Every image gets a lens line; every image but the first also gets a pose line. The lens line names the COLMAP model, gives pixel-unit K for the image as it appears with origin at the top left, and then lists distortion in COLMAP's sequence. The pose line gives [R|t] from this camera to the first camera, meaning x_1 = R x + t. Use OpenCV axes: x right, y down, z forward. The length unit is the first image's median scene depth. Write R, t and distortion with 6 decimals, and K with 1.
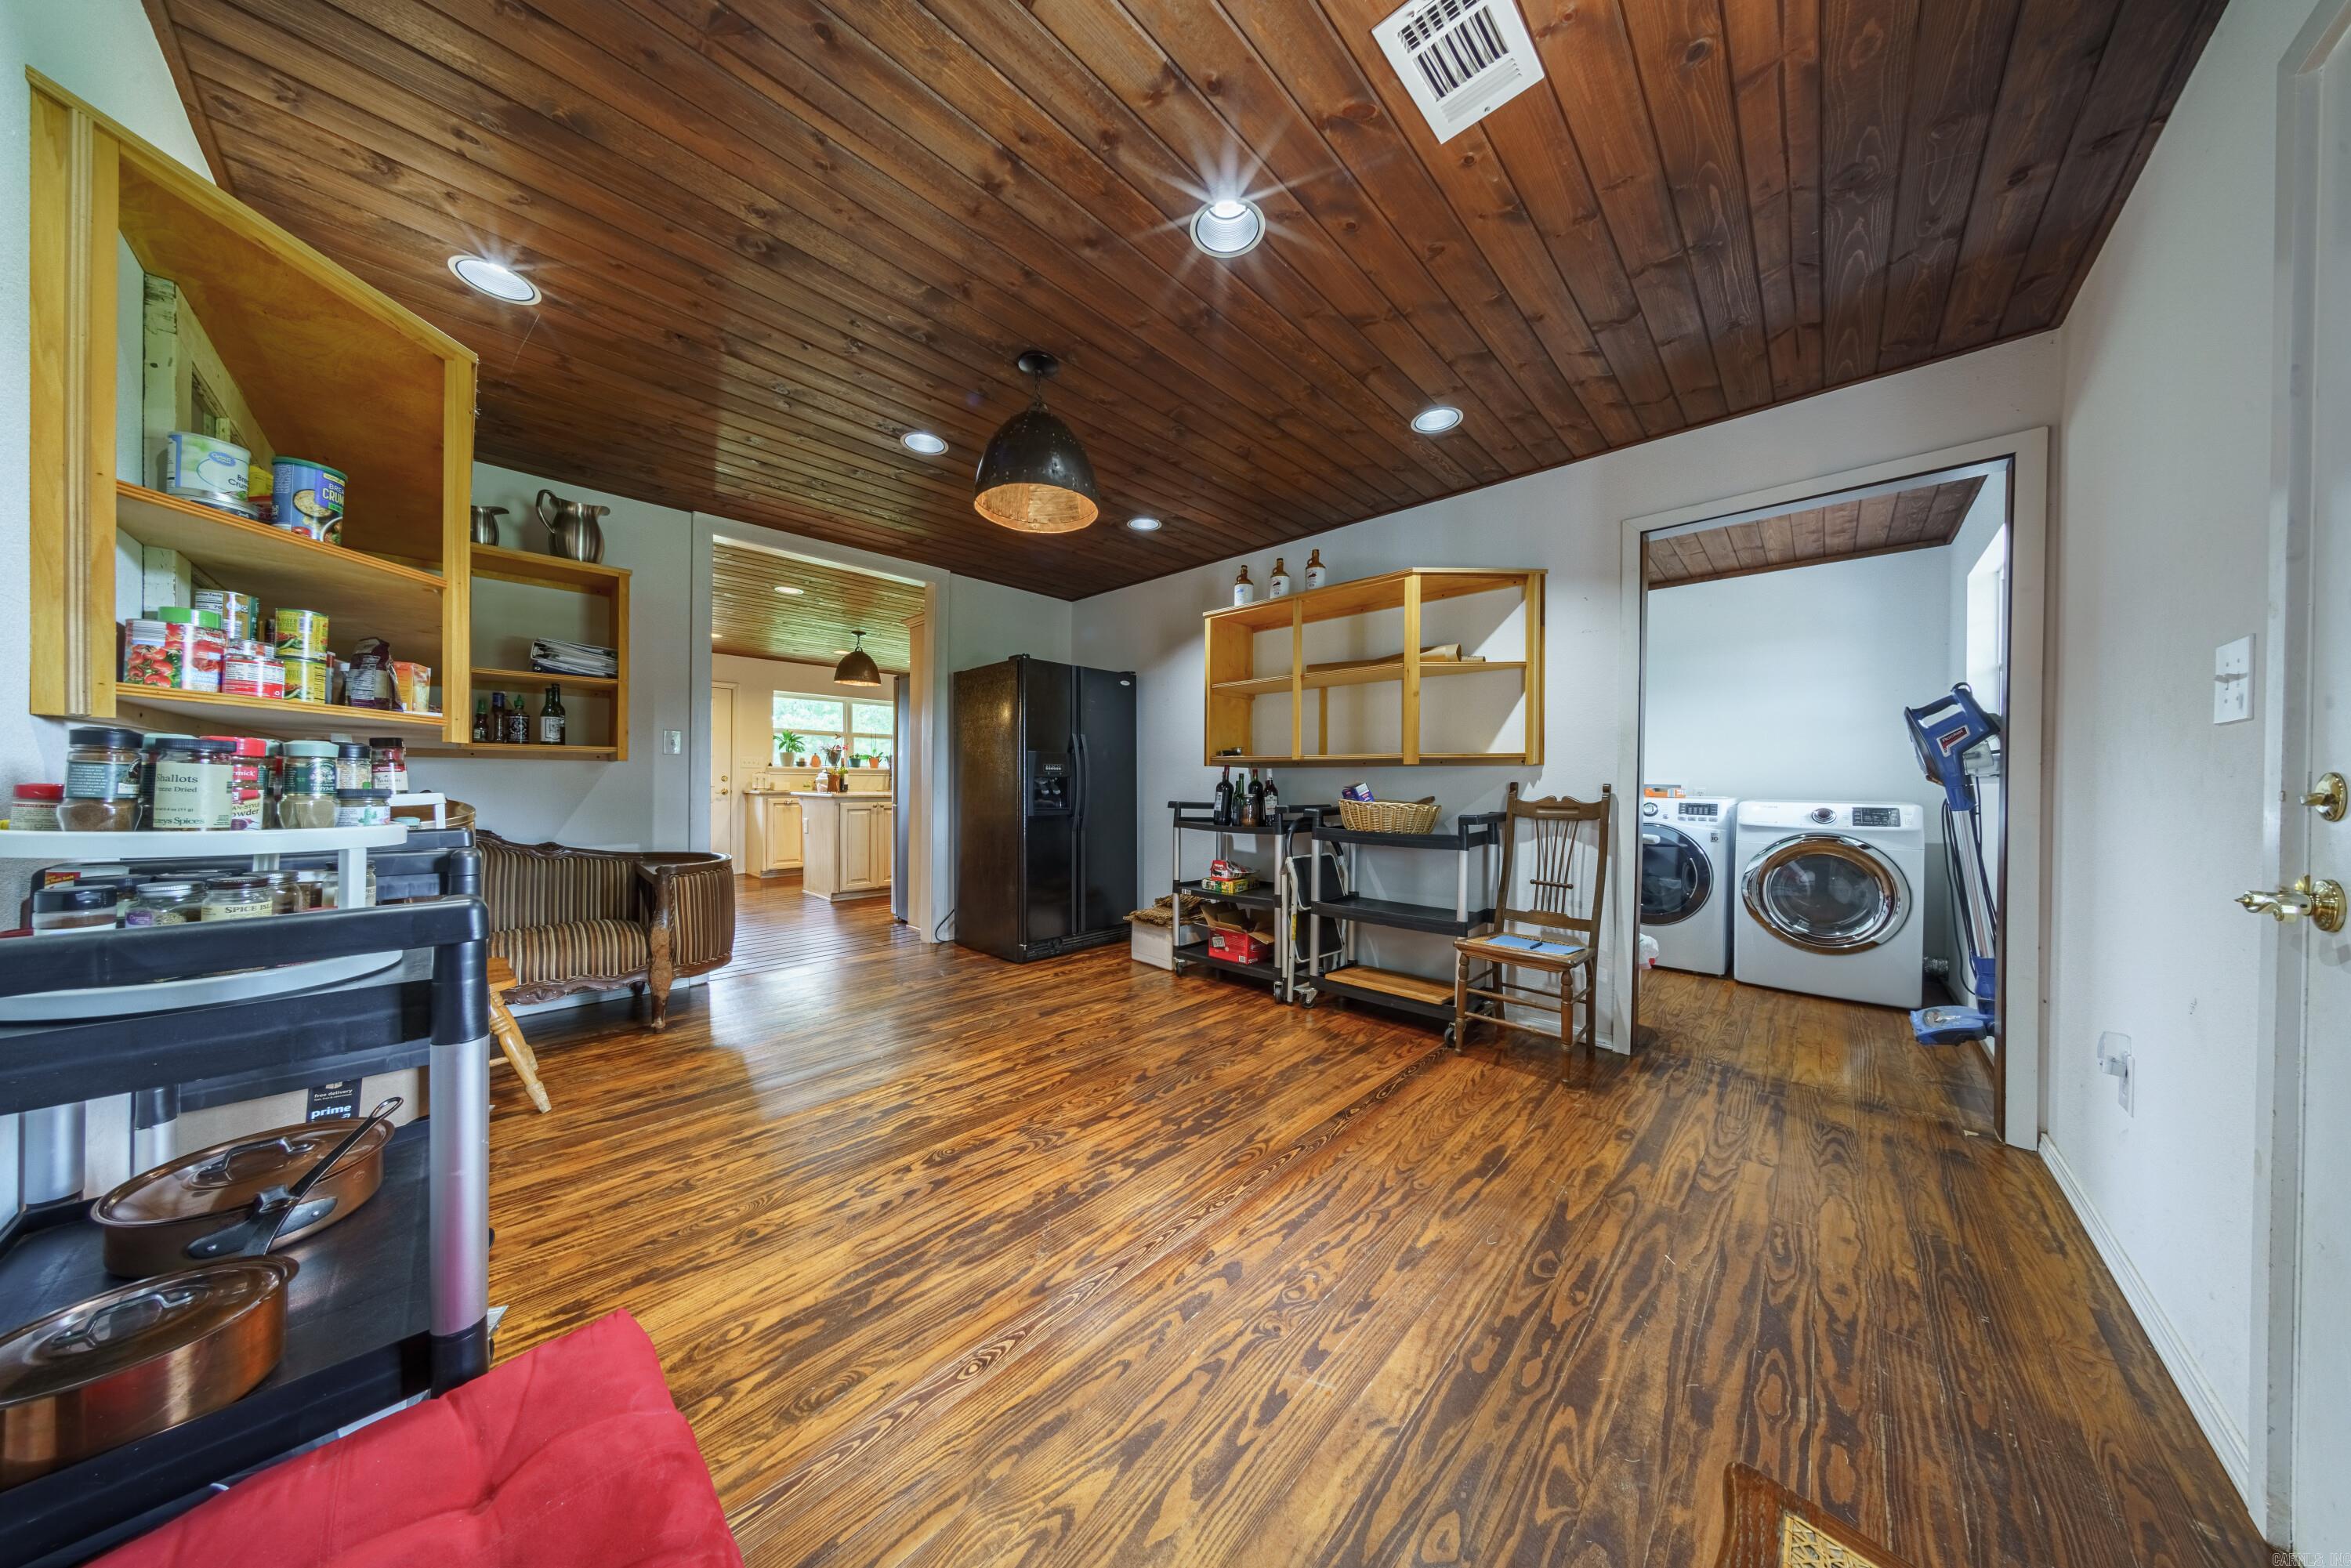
lens RADIAL K [[681.9, 0, 1167.6], [0, 681.9, 788.0], [0, 0, 1]] dist [-0.008294, 0.000288]
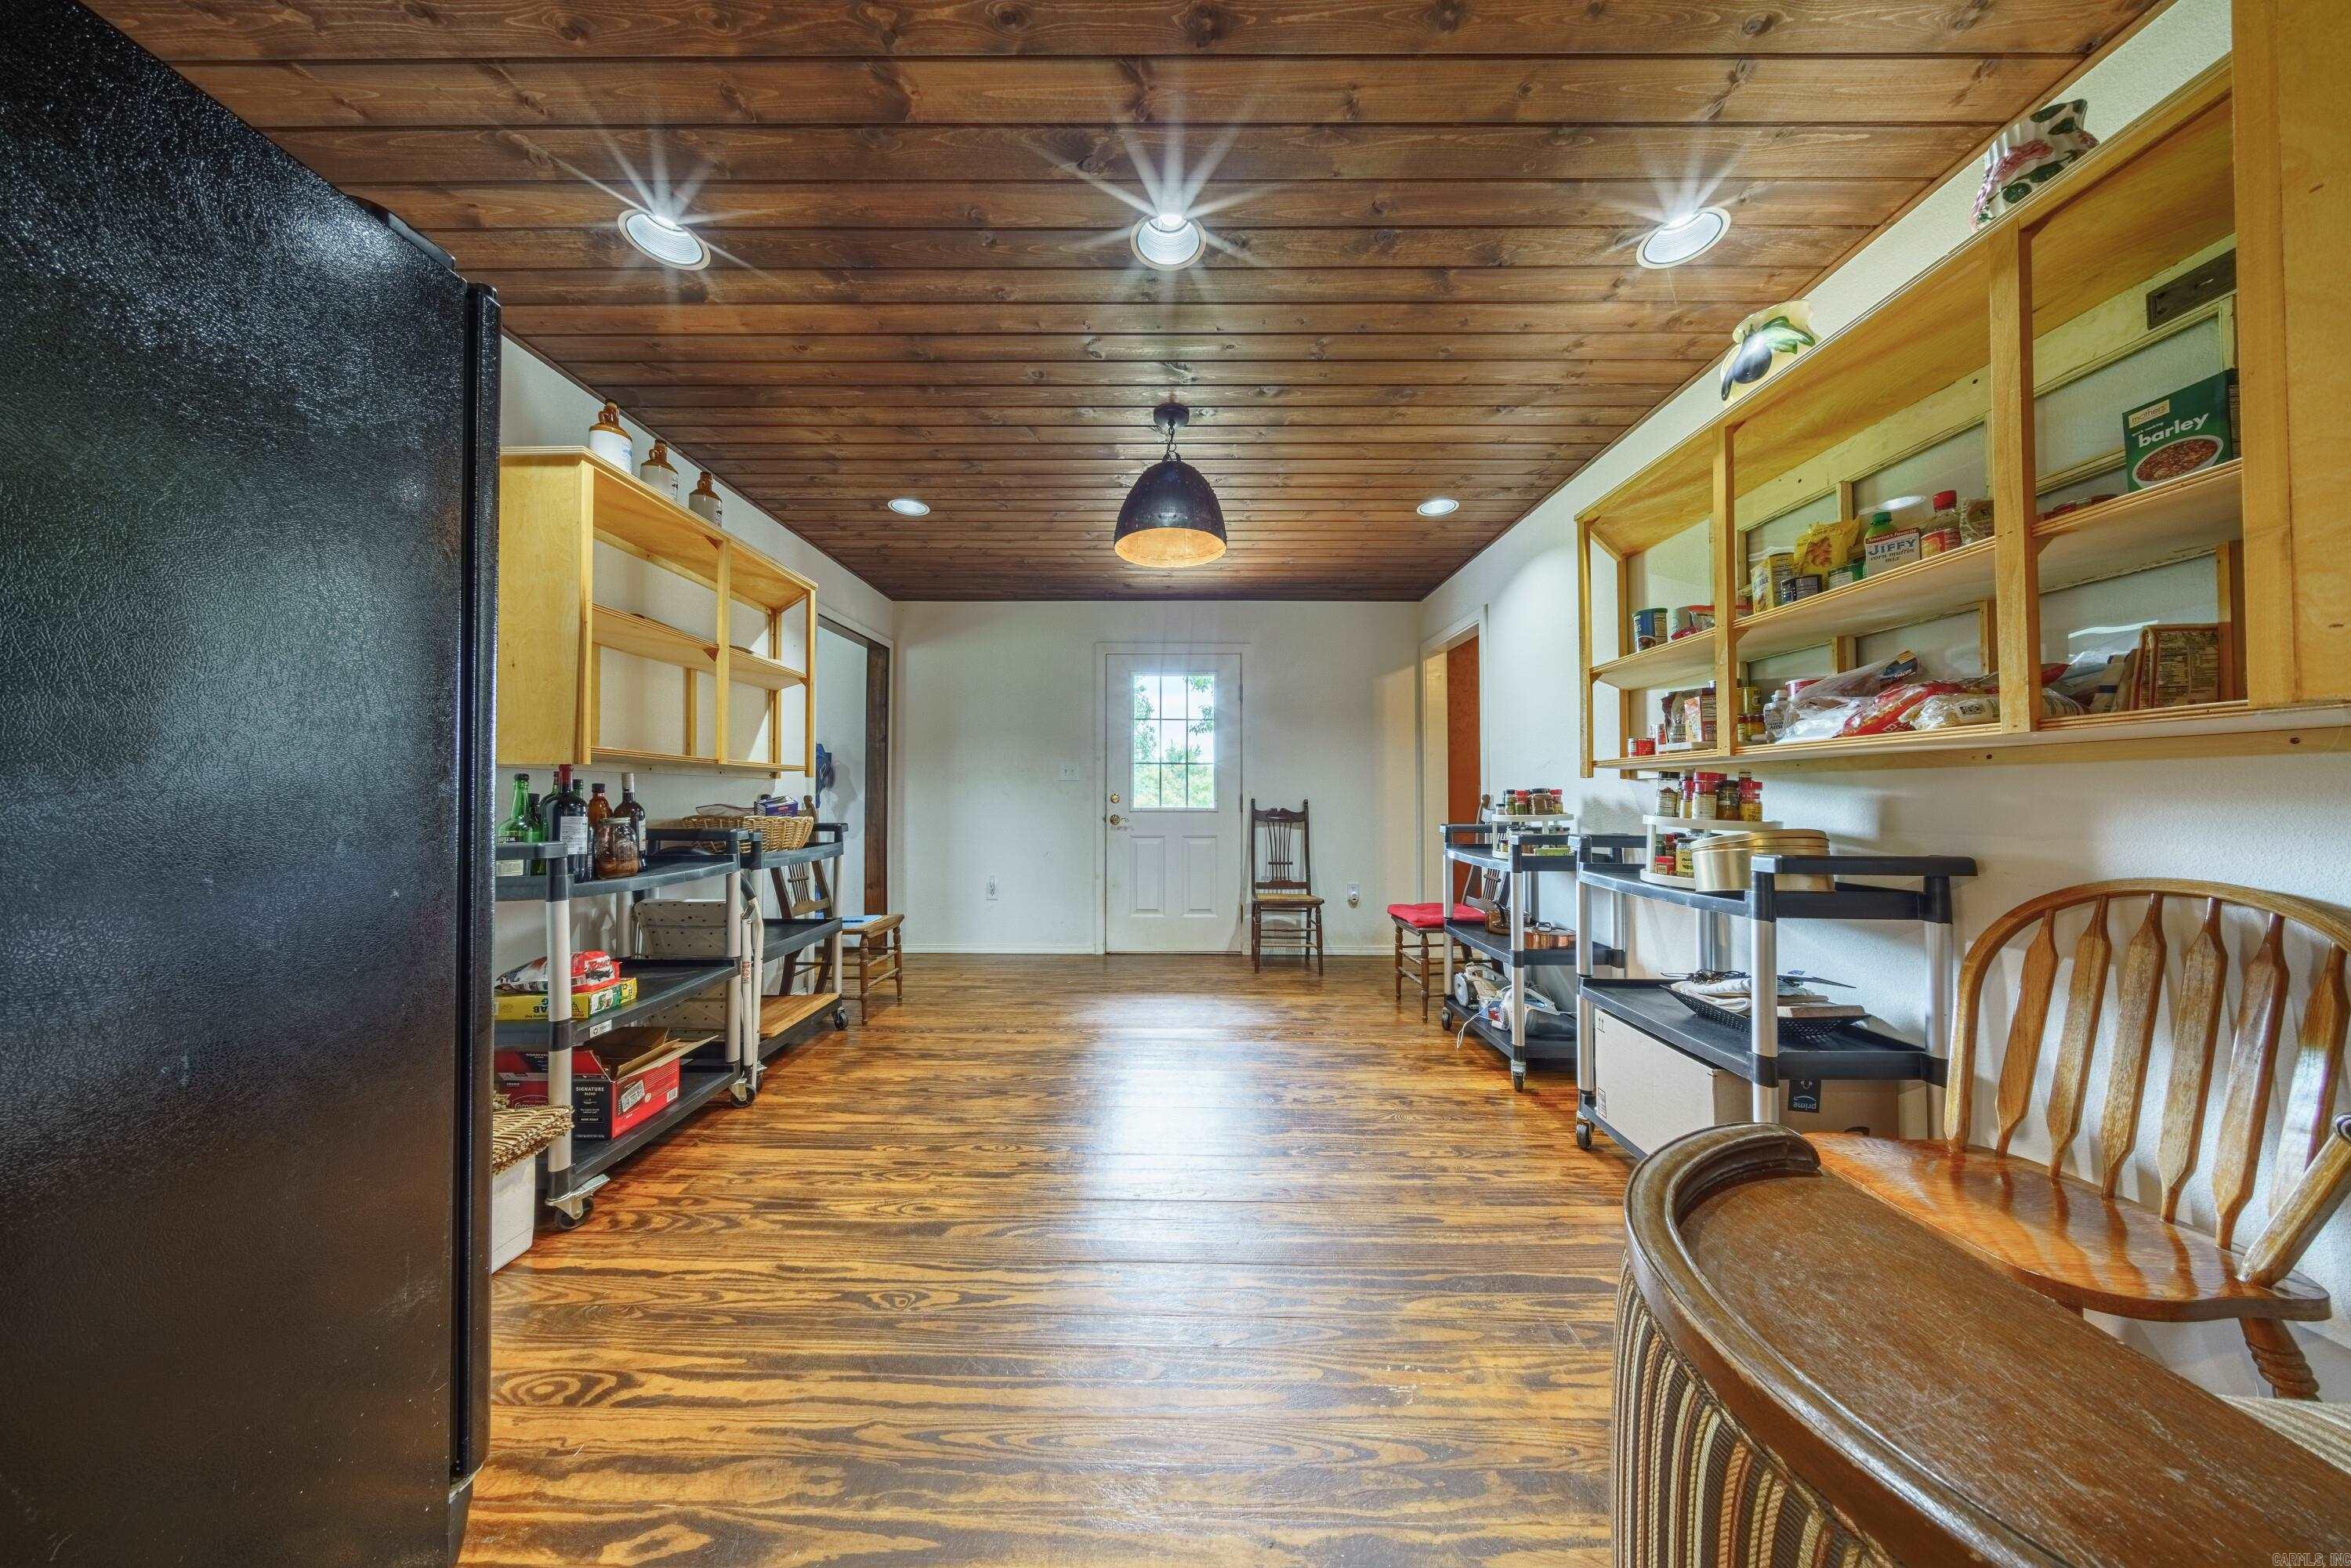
lens RADIAL K [[681.9, 0, 1177.8], [0, 681.9, 786.1], [0, 0, 1]] dist [-0.008294, 0.000288]
pose [[-0.685698, 0.000542, 0.727886, -0.704215], [-0.001125, 0.999998, -0.001804, -0.019088], [-0.727885, -0.002056, -0.685696, 1.232692]]
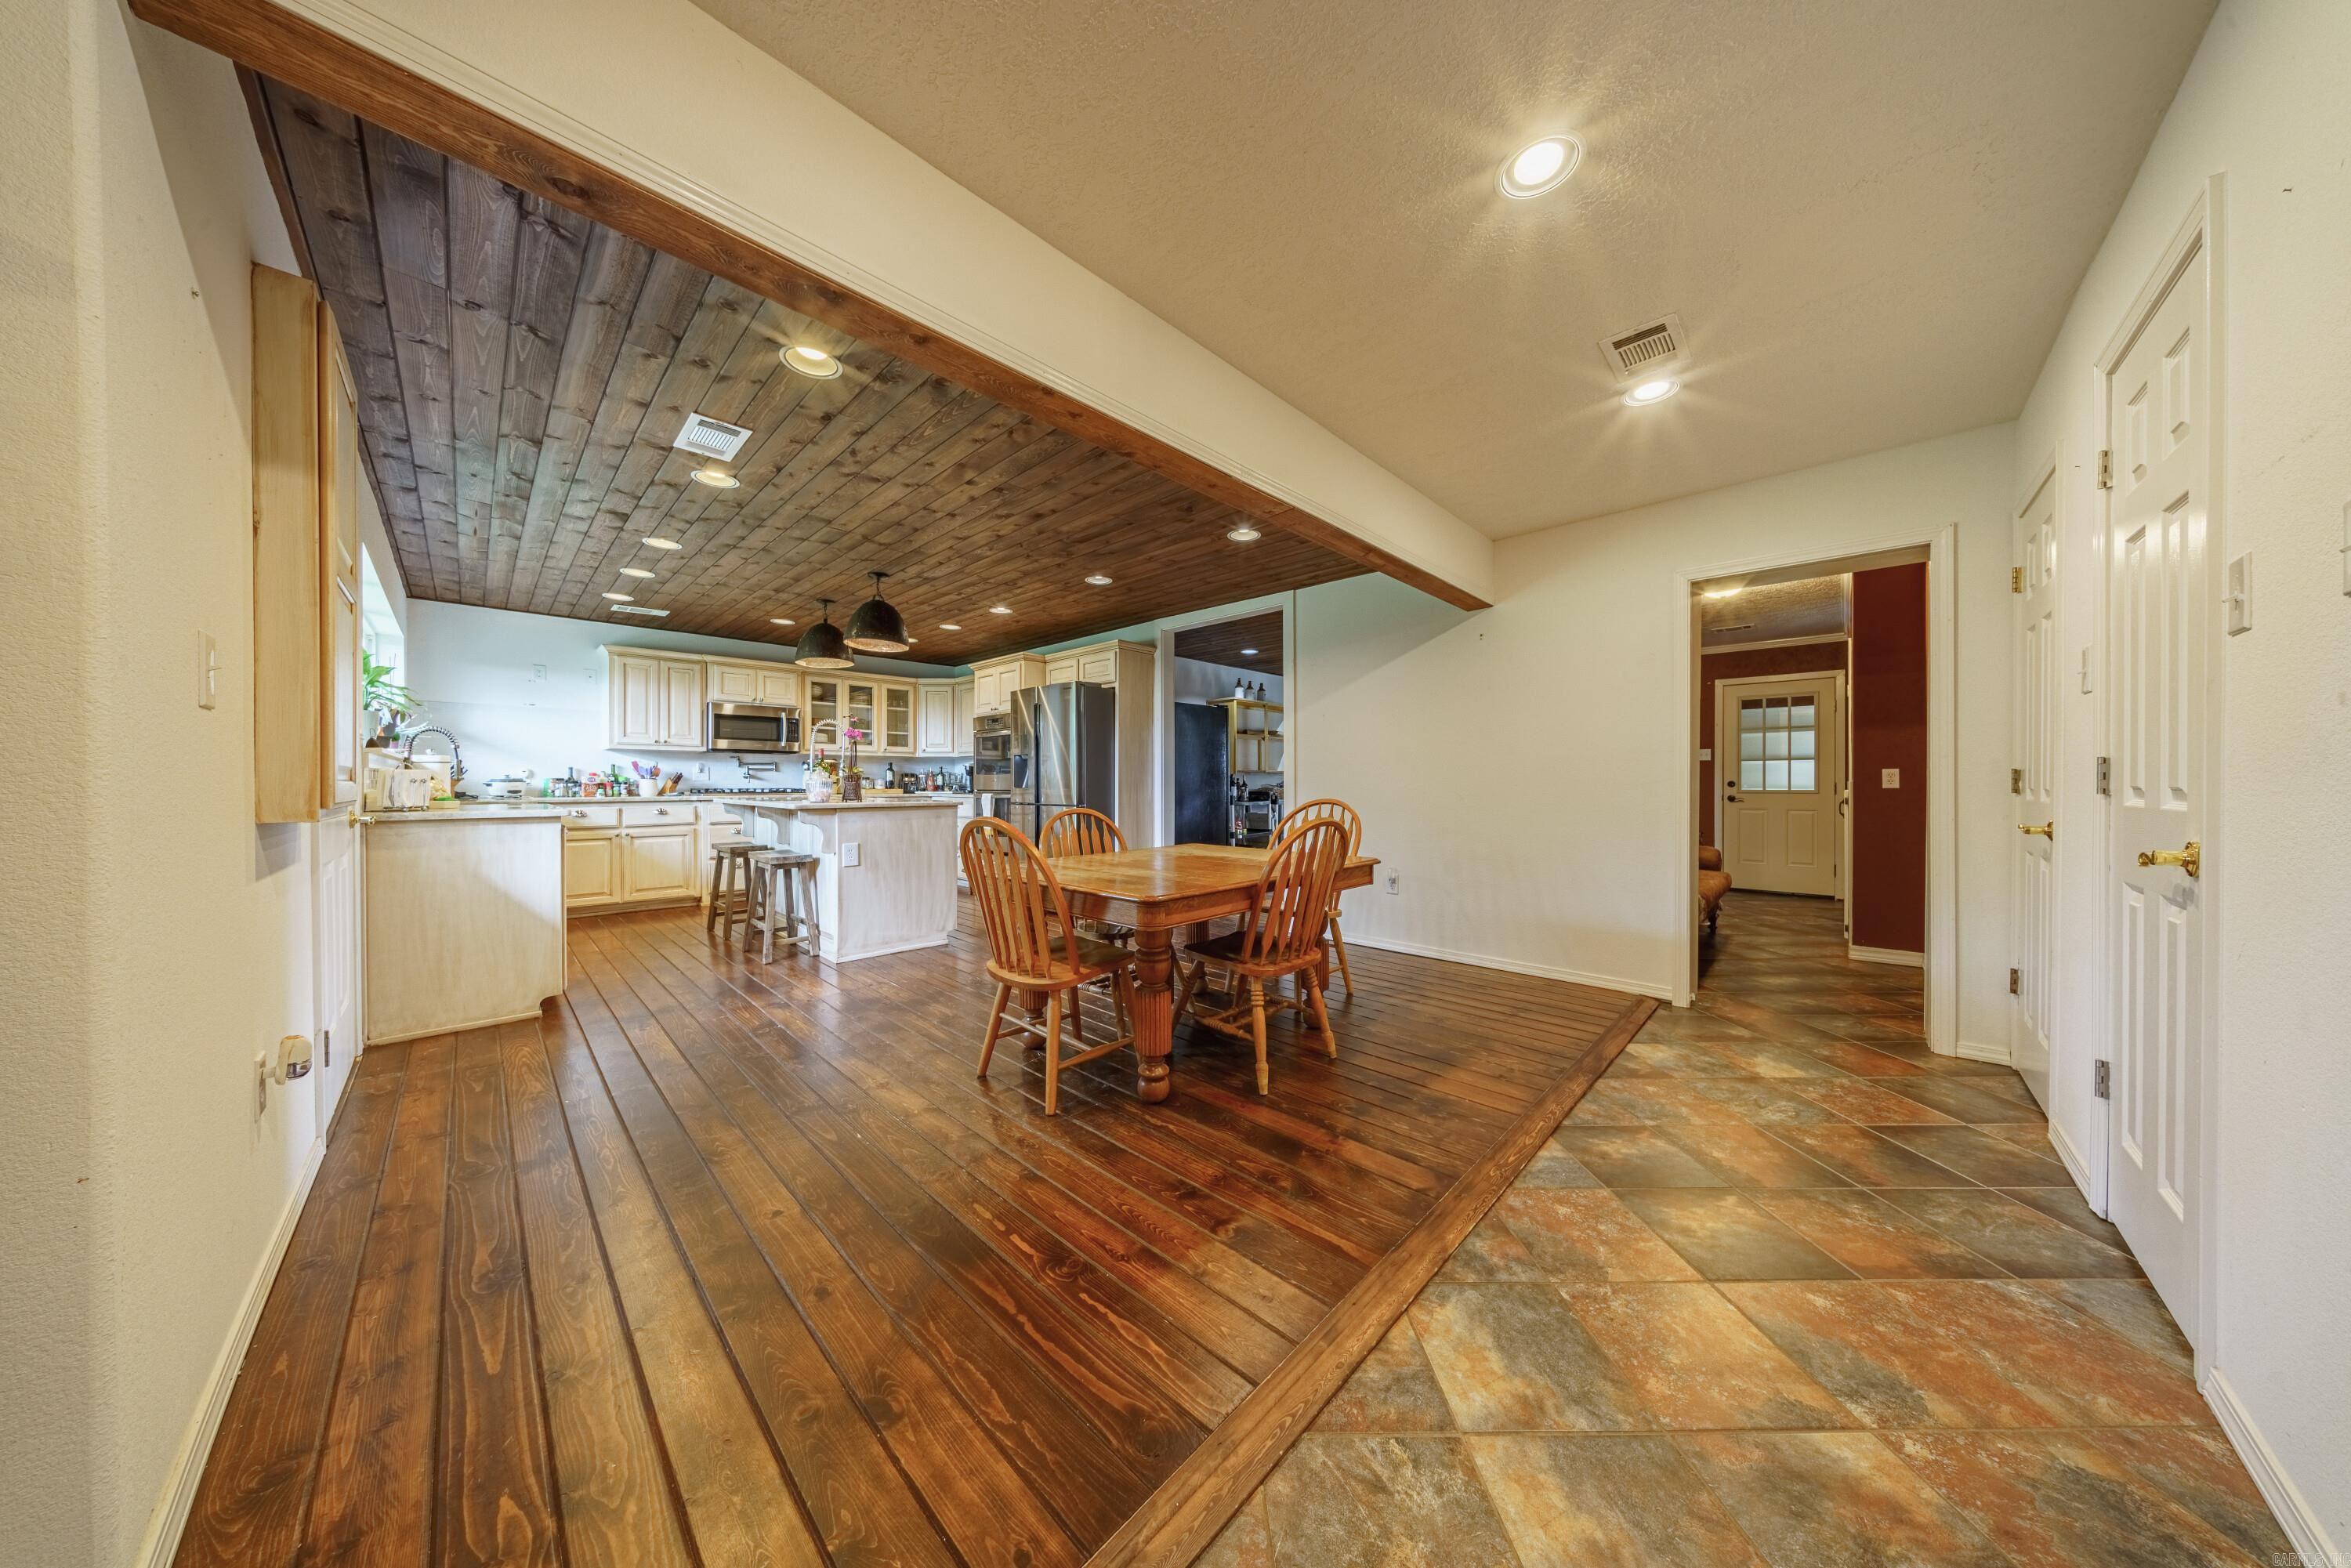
lens RADIAL K [[681.9, 0, 1167.0], [0, 681.9, 784.9], [0, 0, 1]] dist [-0.008294, 0.000288]
pose [[0.019975, -0.012057, 0.999728, -2.400474], [0.009491, 0.999885, 0.011869, -0.029004], [-0.999755, 0.009251, 0.020087, 1.409349]]
